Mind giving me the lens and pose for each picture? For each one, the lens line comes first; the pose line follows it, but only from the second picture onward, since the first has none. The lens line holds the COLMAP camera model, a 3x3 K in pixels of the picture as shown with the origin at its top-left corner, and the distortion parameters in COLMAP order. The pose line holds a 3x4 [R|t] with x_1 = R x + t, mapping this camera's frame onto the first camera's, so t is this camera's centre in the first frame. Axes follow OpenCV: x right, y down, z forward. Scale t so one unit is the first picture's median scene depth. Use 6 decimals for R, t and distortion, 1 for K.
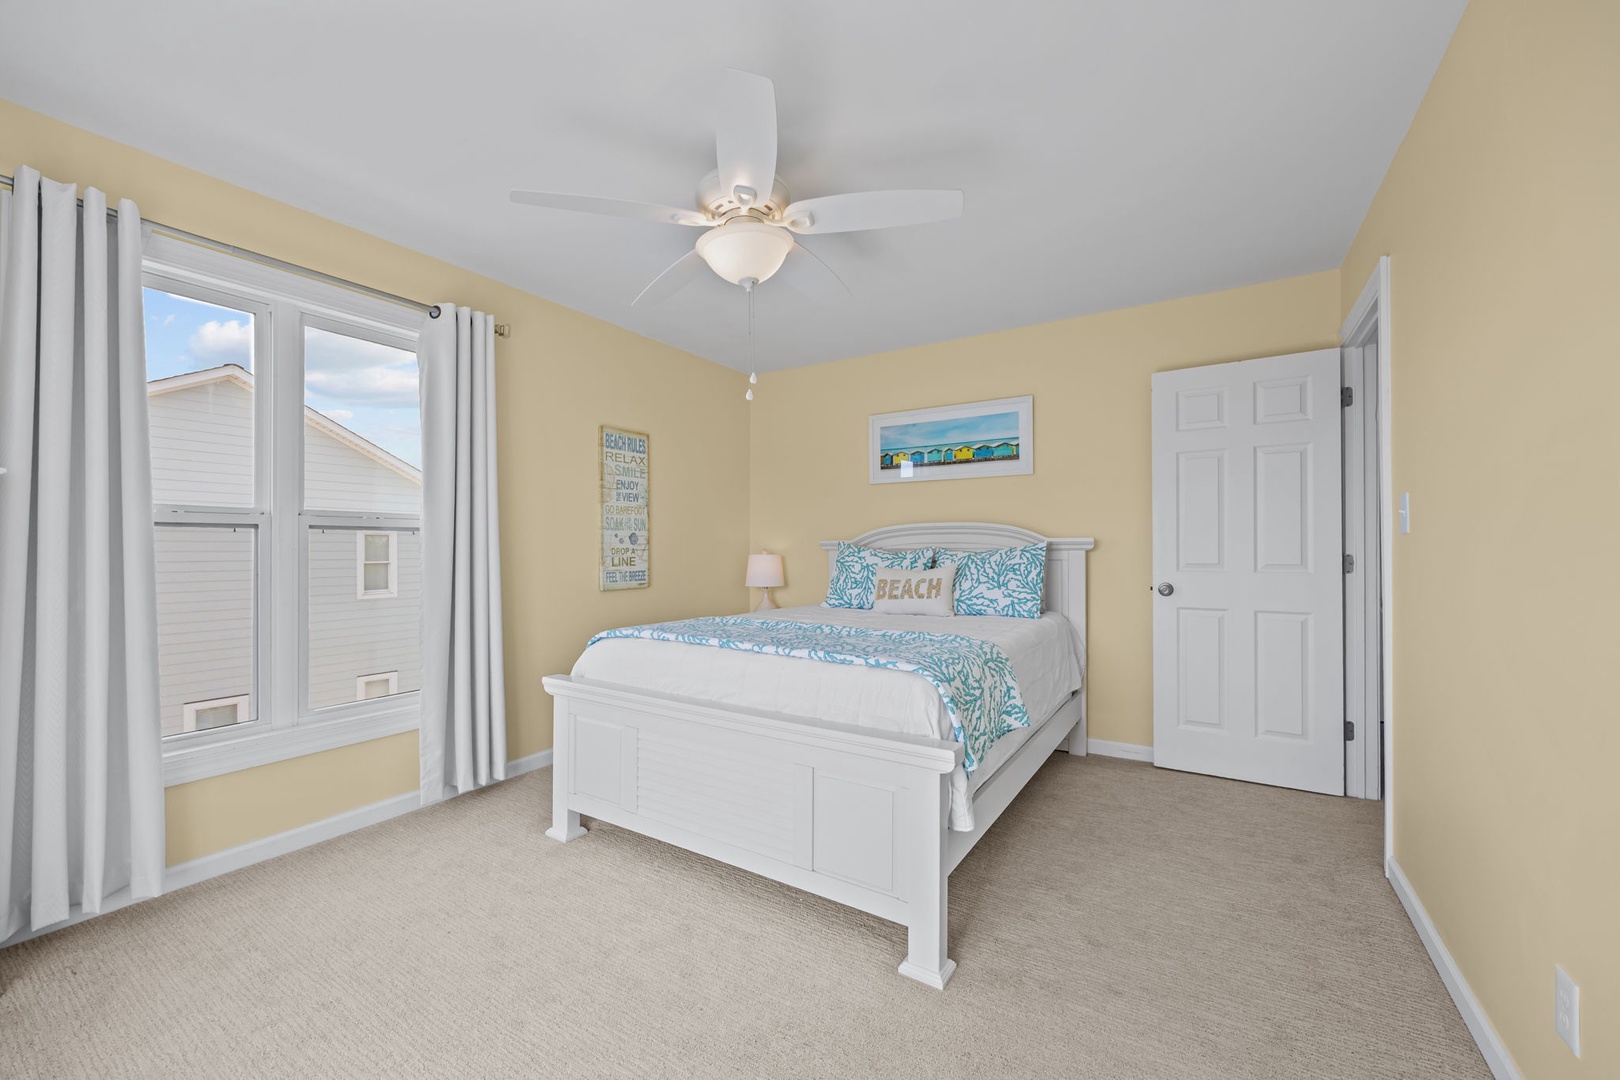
lens RADIAL K [[624.0, 0, 827.4], [0, 624.0, 539.6], [0, 0, 1]] dist [-0.001246, -0.000082]
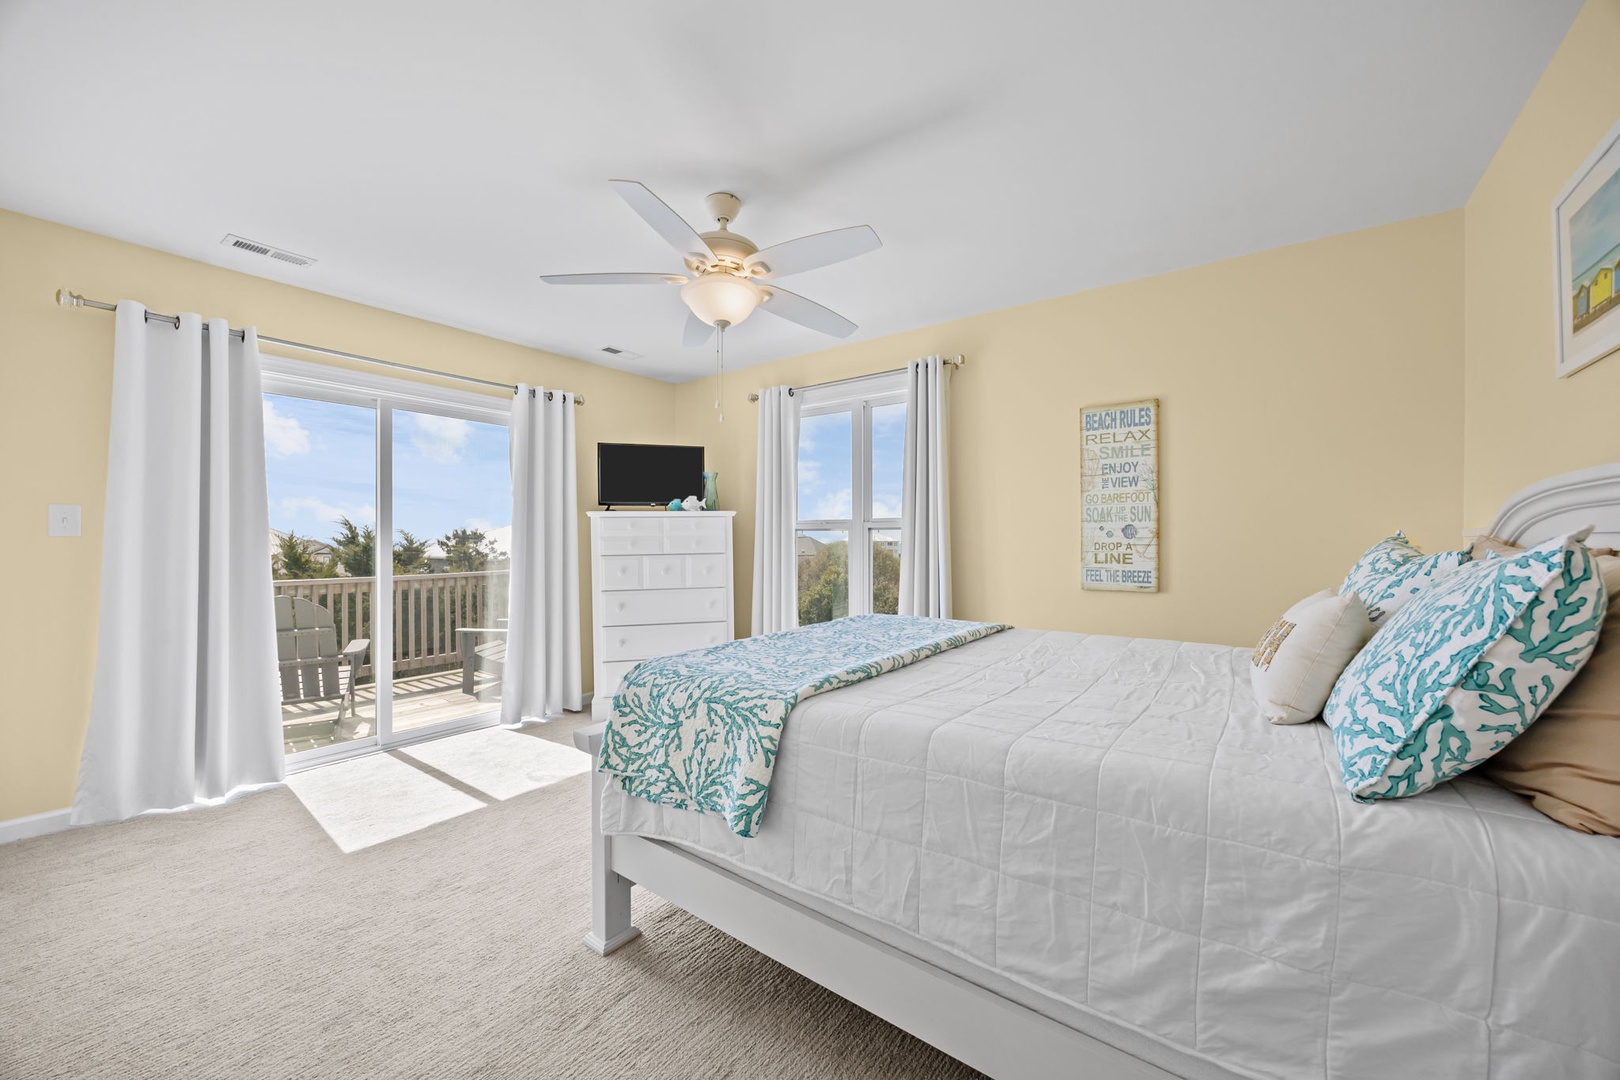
lens RADIAL K [[624.0, 0, 827.4], [0, 624.0, 539.6], [0, 0, 1]] dist [-0.001246, -0.000082]
pose [[-0.081442, 0.003306, -0.996673, 0.553083], [0.013081, 0.999912, 0.002248, 0.002319], [0.996592, -0.012855, -0.081478, 0.674022]]
